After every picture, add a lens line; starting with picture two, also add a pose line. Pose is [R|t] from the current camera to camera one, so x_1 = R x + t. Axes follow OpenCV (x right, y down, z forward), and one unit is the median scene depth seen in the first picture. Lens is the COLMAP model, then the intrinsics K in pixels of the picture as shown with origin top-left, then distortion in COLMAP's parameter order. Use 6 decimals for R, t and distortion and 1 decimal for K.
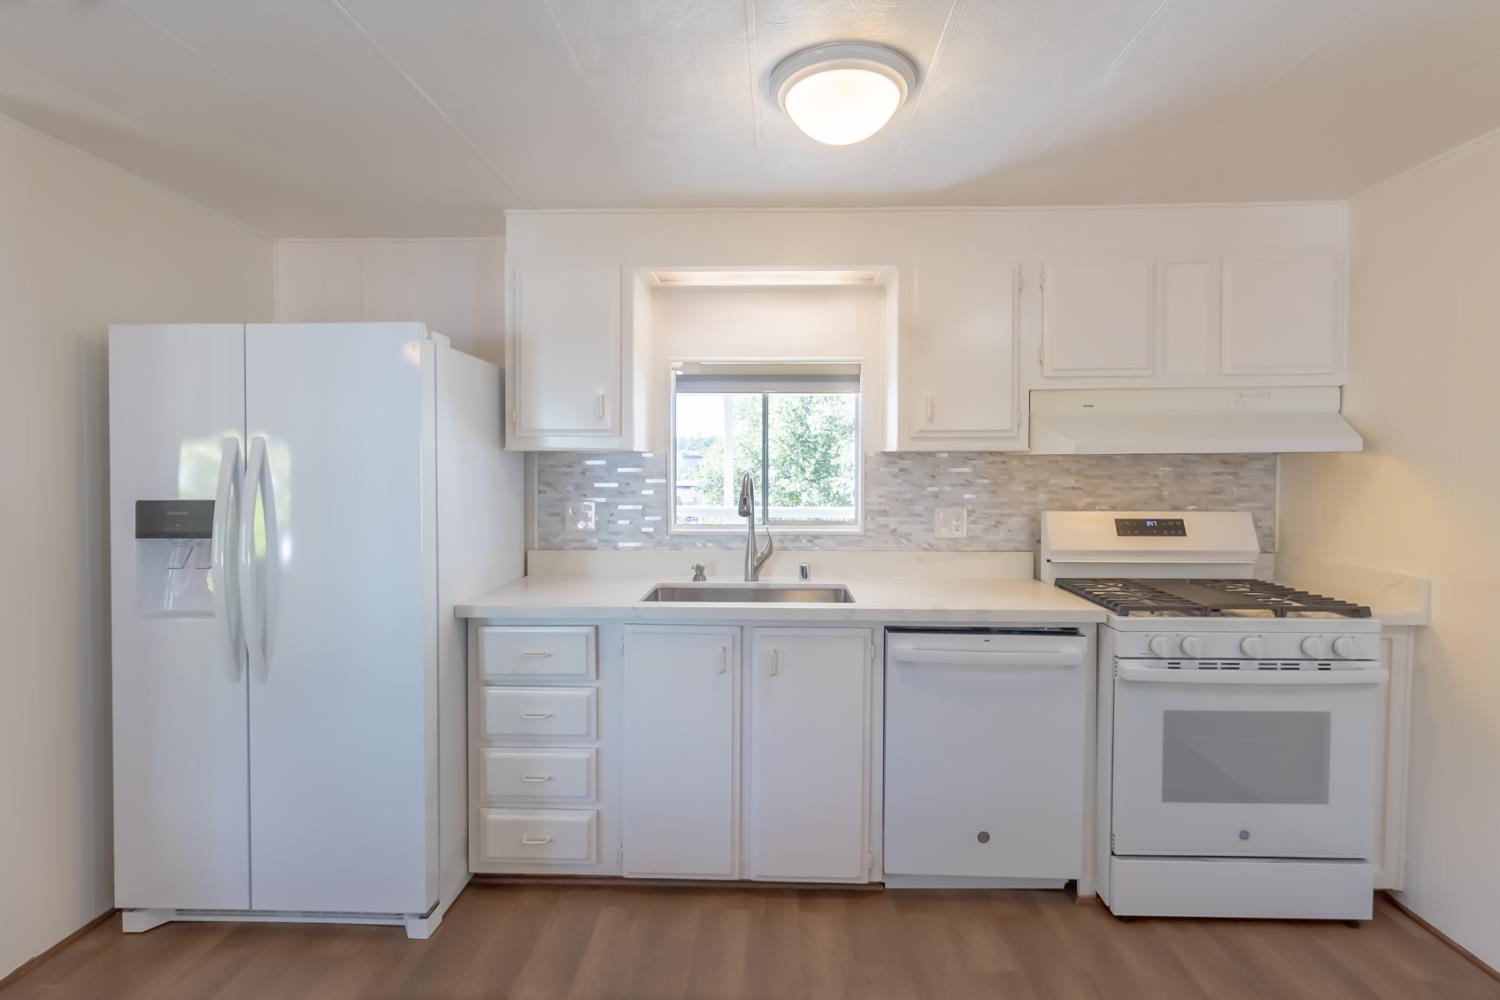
lens RADIAL K [[732.9, 0, 751.9], [0, 732.9, 472.6], [0, 0, 1]] dist [-0.000677, 0.000348]
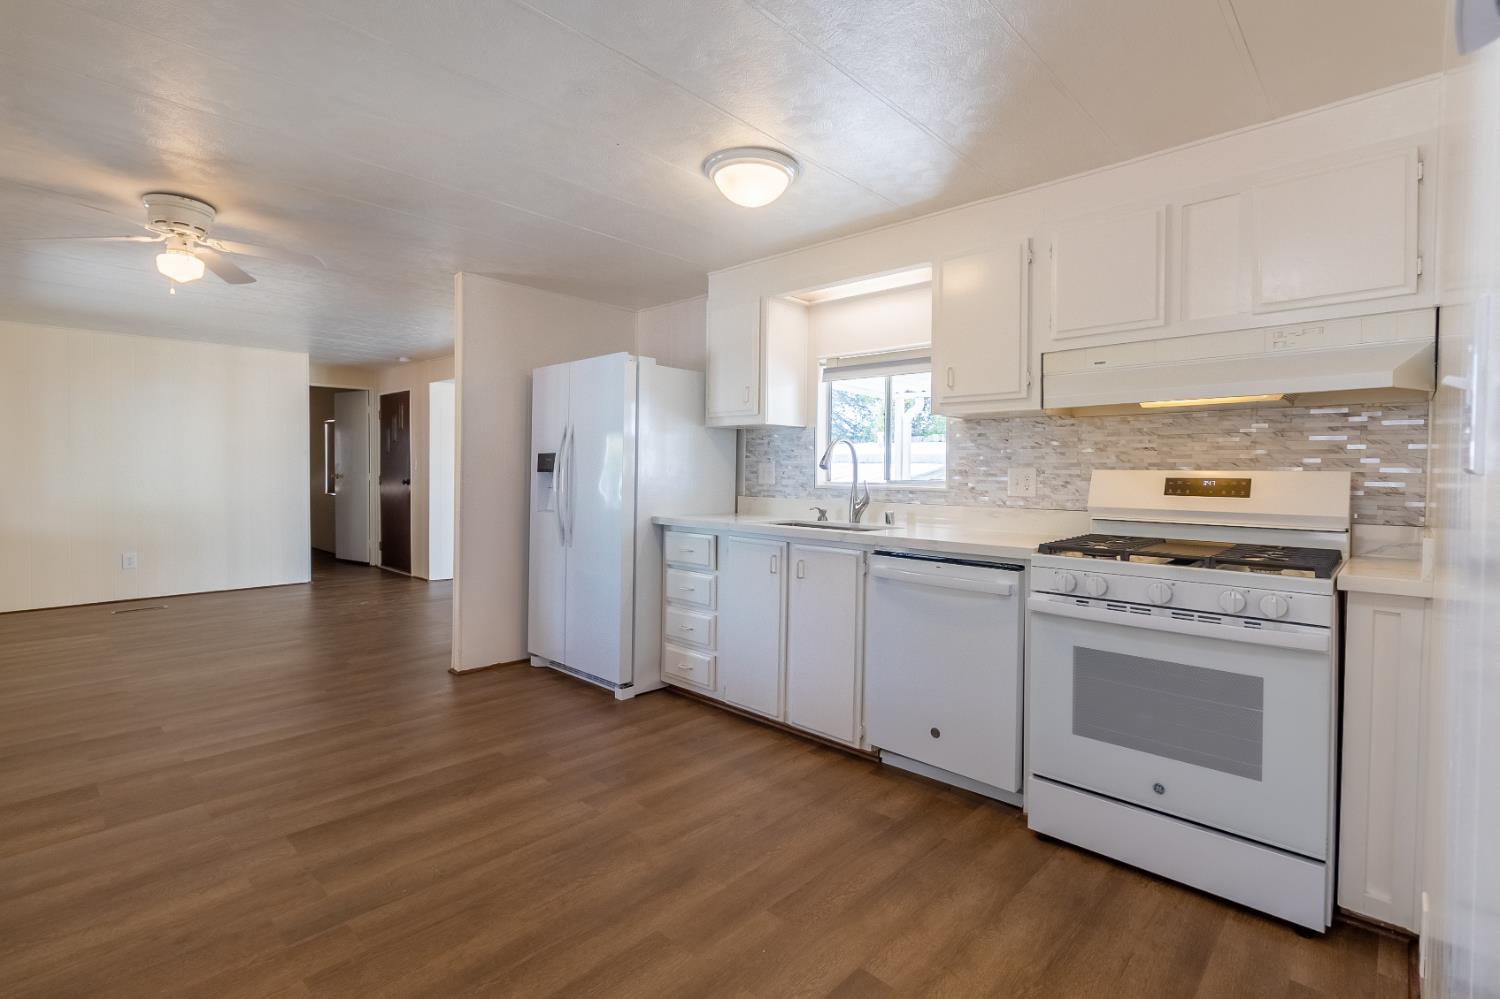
lens RADIAL K [[732.9, 0, 751.9], [0, 732.9, 472.1], [0, 0, 1]] dist [-0.000677, 0.000348]
pose [[0.734464, 0.006262, -0.678619, 0.781831], [-0.021494, 0.999670, -0.014039, 0.084554], [0.678308, 0.024897, 0.734356, -0.074244]]
